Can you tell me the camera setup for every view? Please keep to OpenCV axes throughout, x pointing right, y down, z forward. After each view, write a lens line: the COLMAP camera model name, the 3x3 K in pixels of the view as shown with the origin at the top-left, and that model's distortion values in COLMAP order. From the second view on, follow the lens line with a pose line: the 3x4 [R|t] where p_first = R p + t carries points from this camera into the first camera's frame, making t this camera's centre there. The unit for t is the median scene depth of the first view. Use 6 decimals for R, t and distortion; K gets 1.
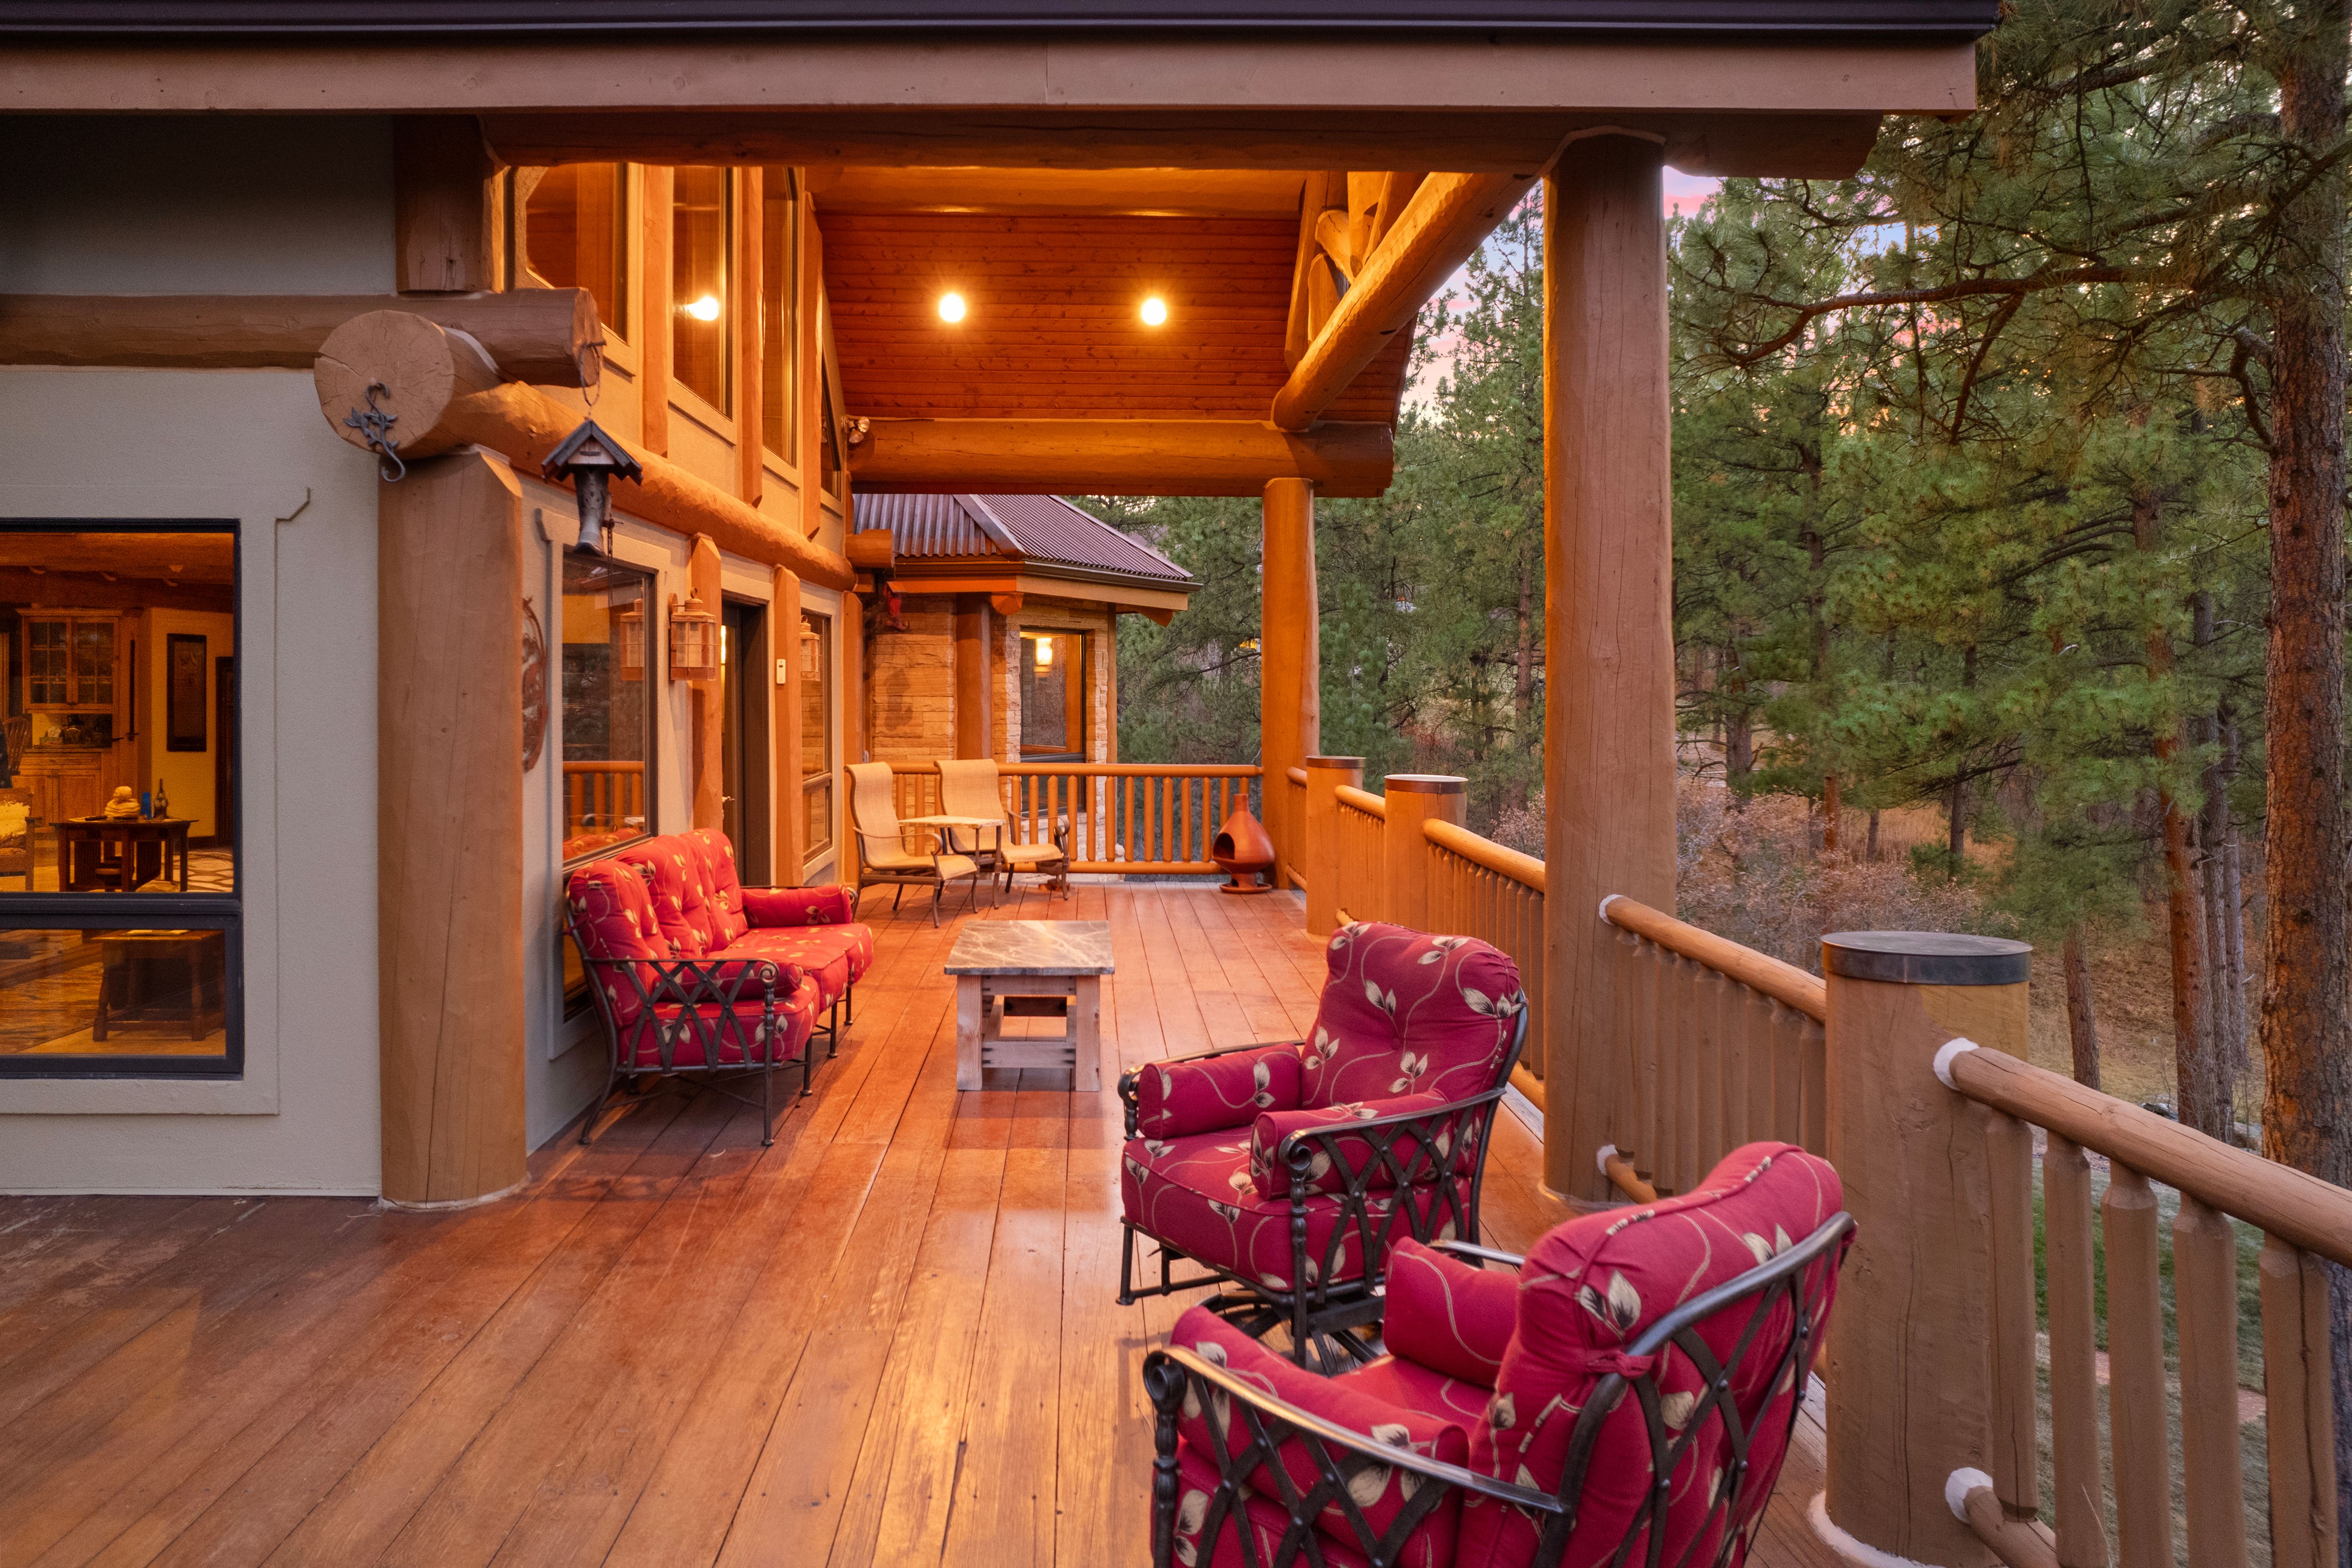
lens RADIAL K [[1624.9, 0, 1117.3], [0, 1624.9, 674.4], [0, 0, 1]] dist [-0.083335, 0.081220]
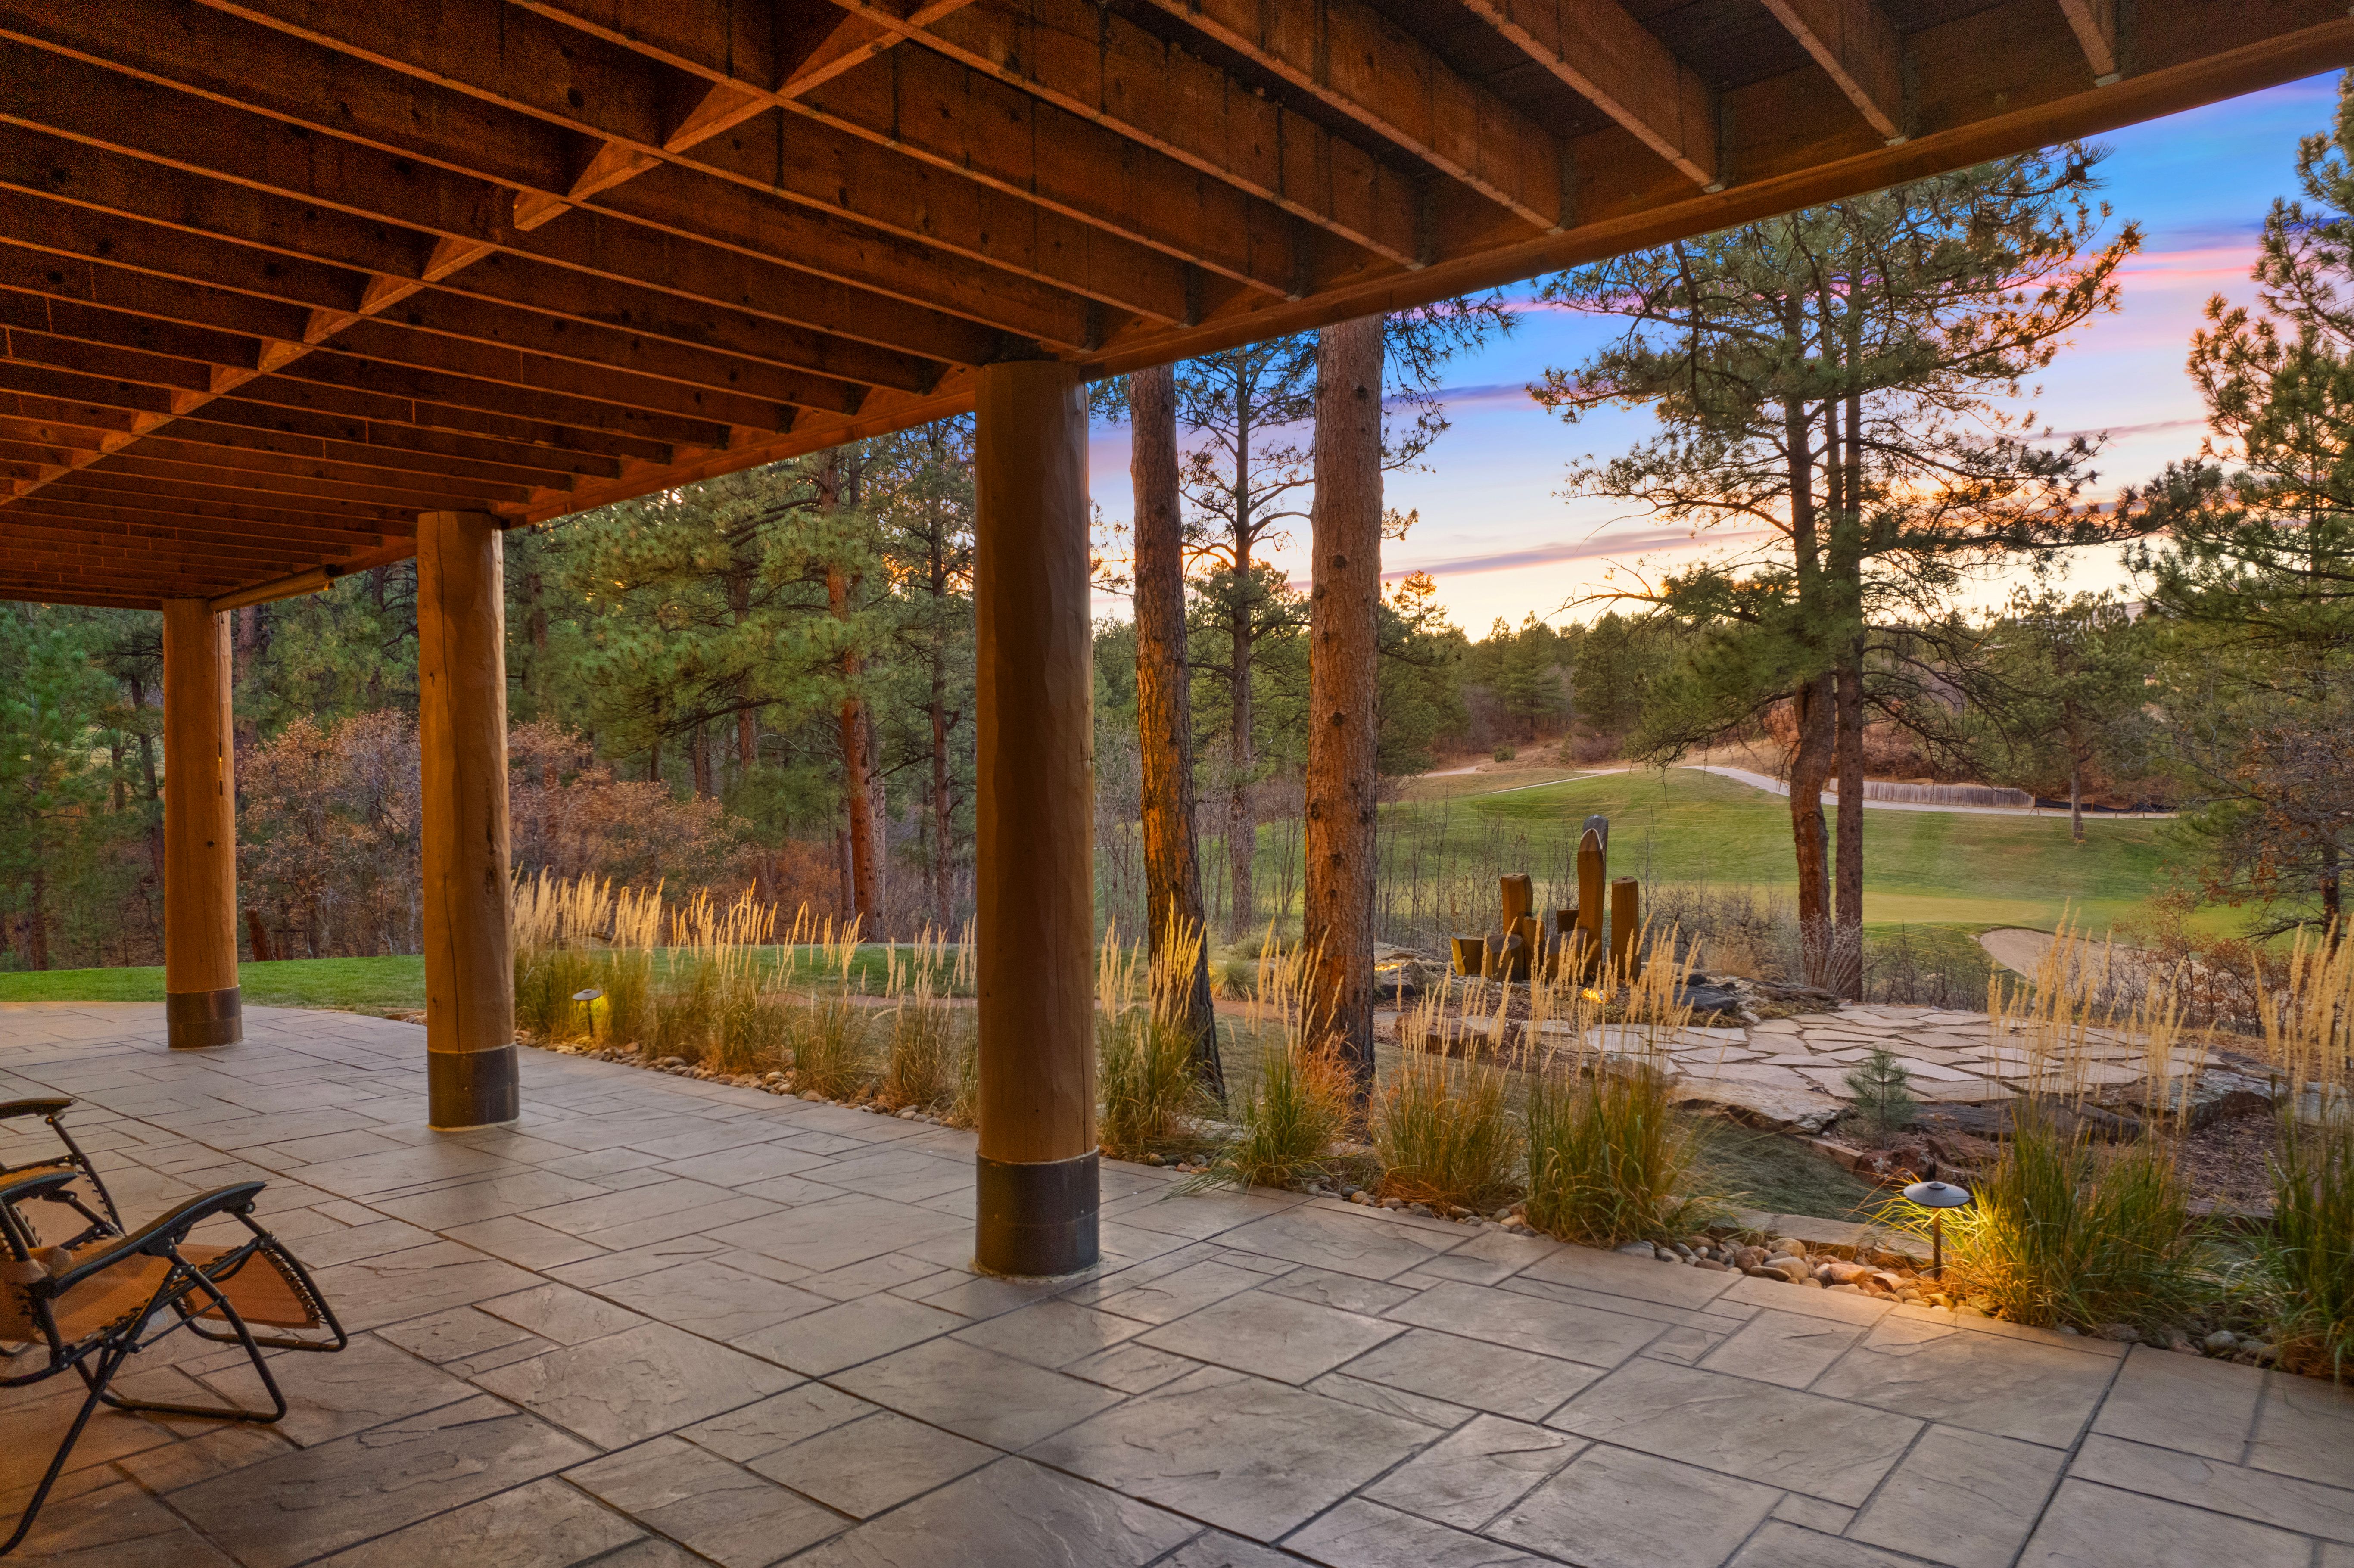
lens RADIAL K [[1517.6, 0, 1172.4], [0, 1517.6, 787.9], [0, 0, 1]] dist [-0.083104, 0.078349]
pose [[0.644448, -0.013955, 0.764521, -0.170734], [0.016086, 0.999860, 0.004692, 0.278822], [-0.764479, 0.009274, 0.644582, 0.122185]]
